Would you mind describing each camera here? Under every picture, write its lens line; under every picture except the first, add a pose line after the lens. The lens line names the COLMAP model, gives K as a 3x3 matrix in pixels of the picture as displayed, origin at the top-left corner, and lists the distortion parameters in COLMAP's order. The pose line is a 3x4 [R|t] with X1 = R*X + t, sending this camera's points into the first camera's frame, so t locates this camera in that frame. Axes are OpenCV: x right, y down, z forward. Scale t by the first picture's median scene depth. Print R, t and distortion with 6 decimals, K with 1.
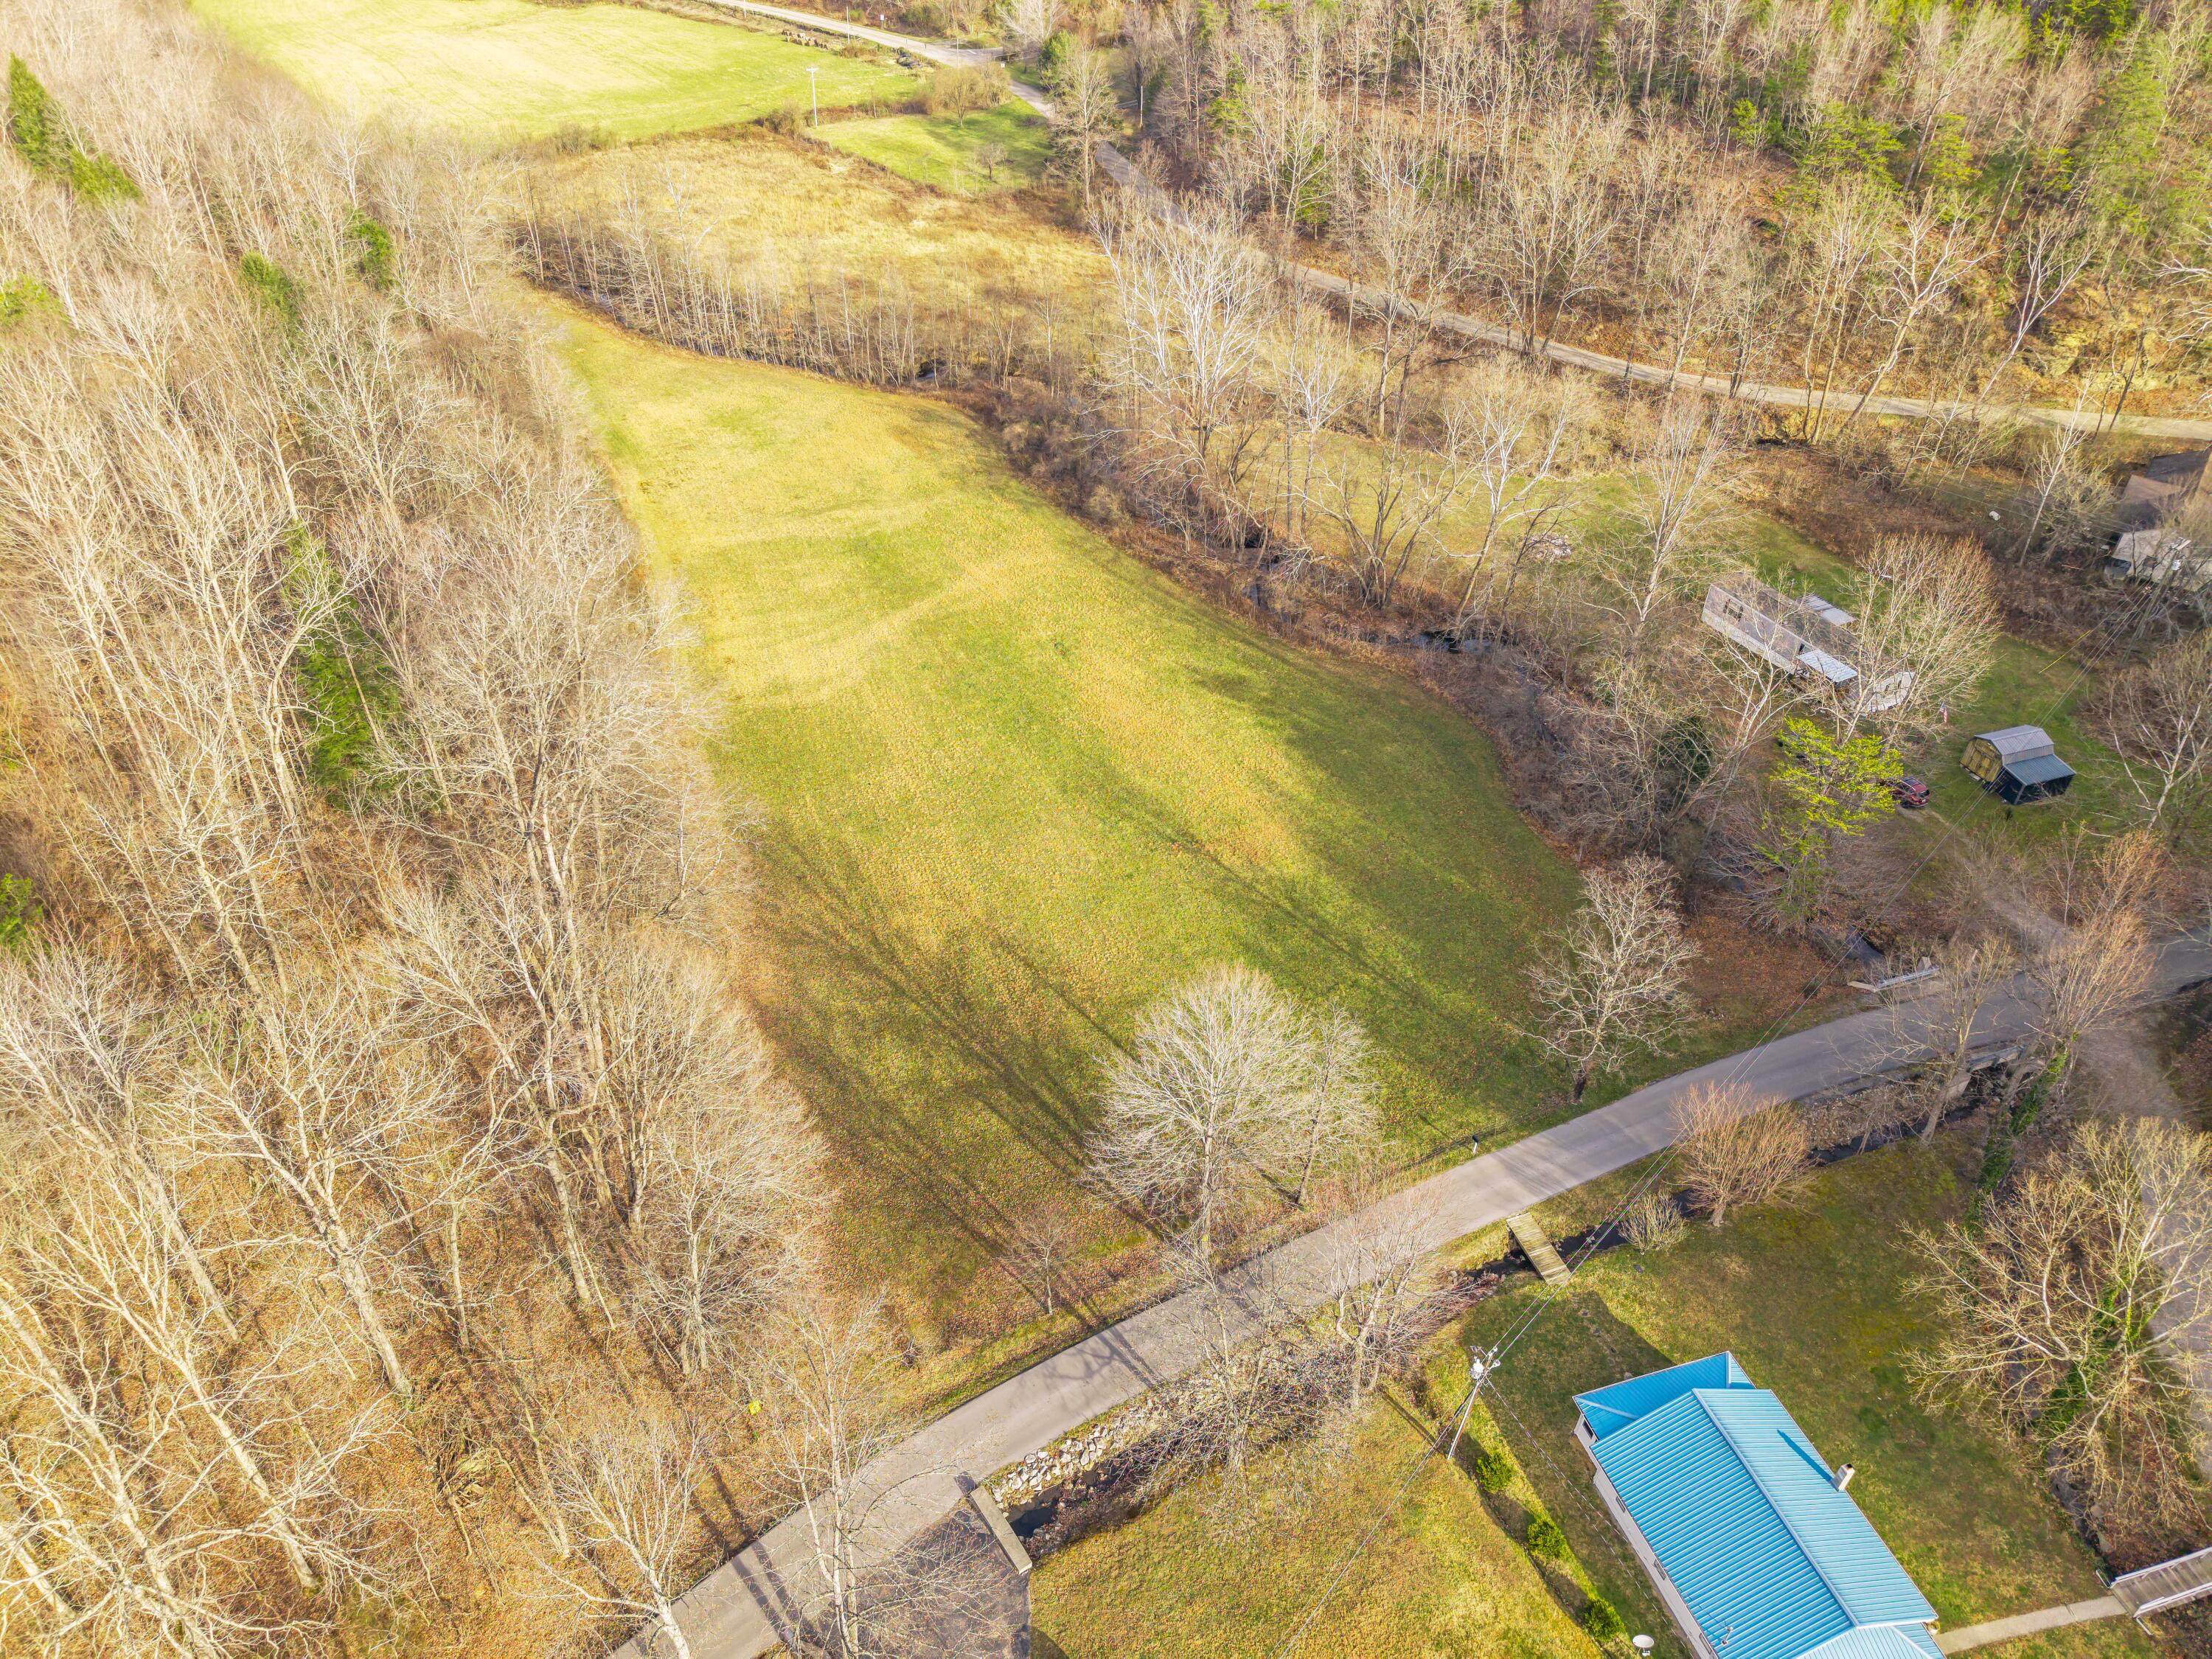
lens RADIAL K [[1498.8, 0, 1116.7], [0, 1498.8, 828.3], [0, 0, 1]] dist [0.007655, -0.005396]
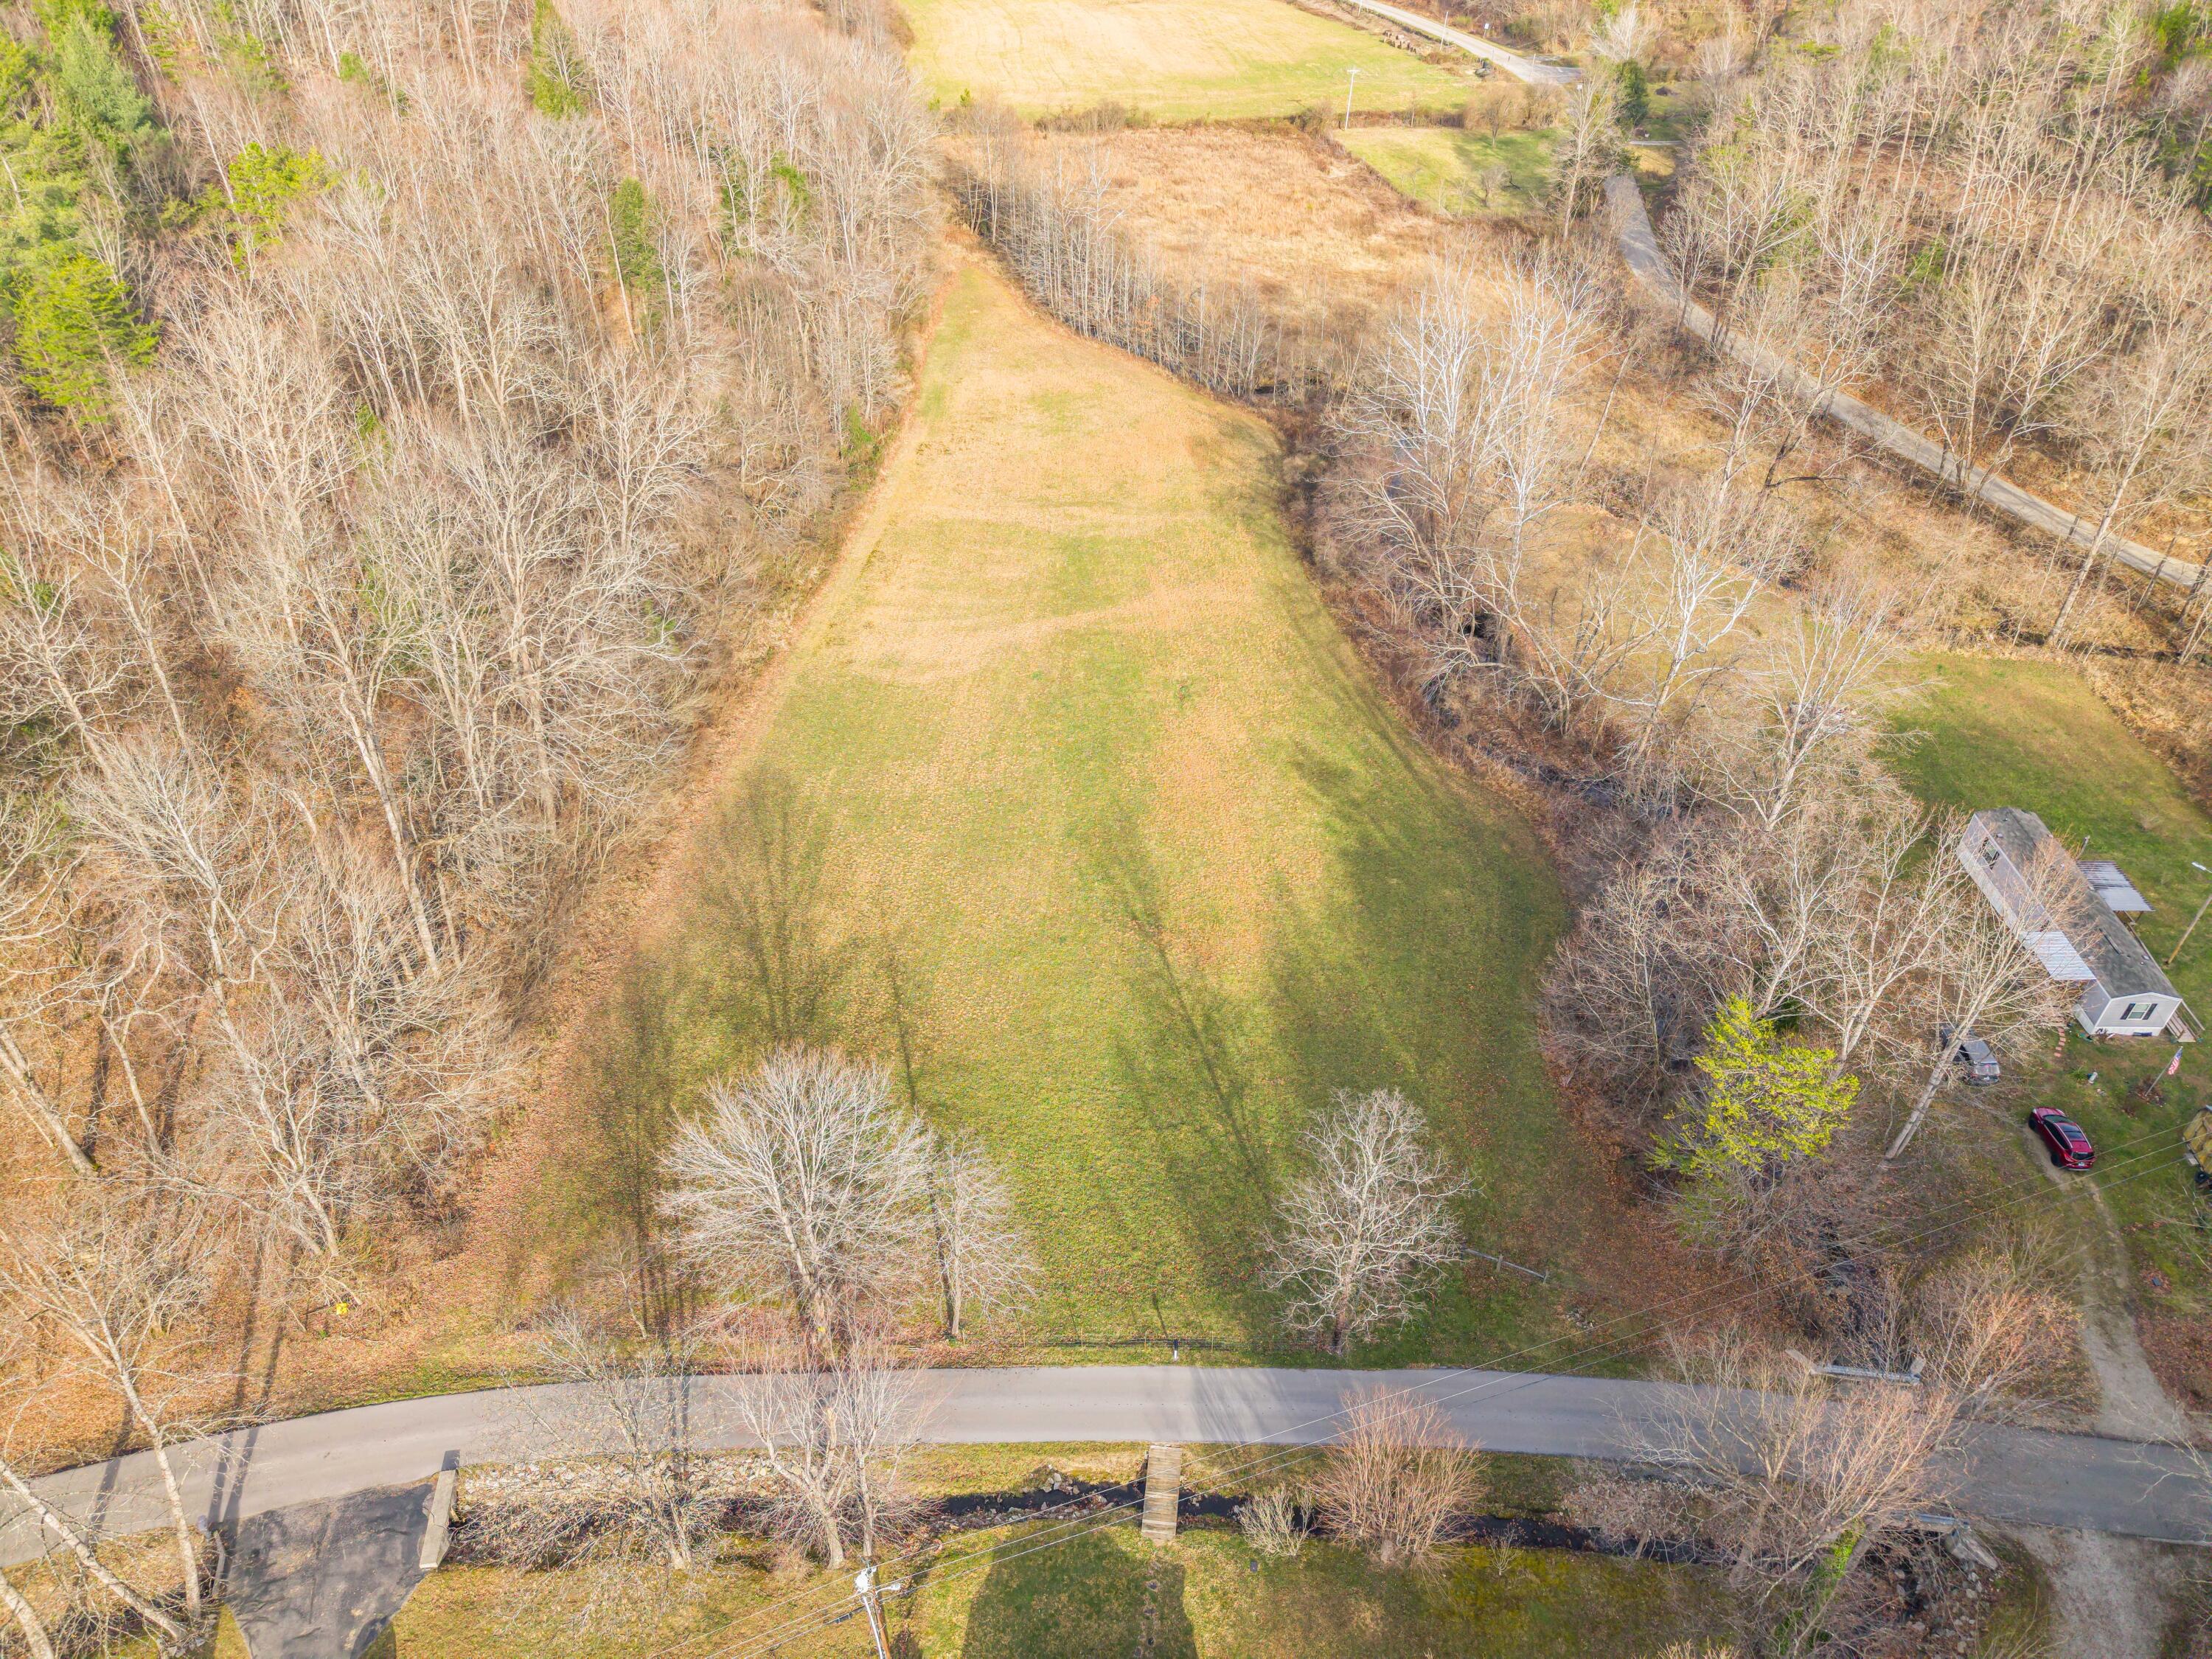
lens RADIAL K [[1498.8, 0, 1106.5], [0, 1498.8, 829.4], [0, 0, 1]] dist [0.007655, -0.005396]
pose [[0.893780, 0.272445, -0.356273, 0.248792], [-0.272449, 0.960805, 0.051243, -0.064256], [0.356270, 0.051266, 0.932976, 0.094693]]
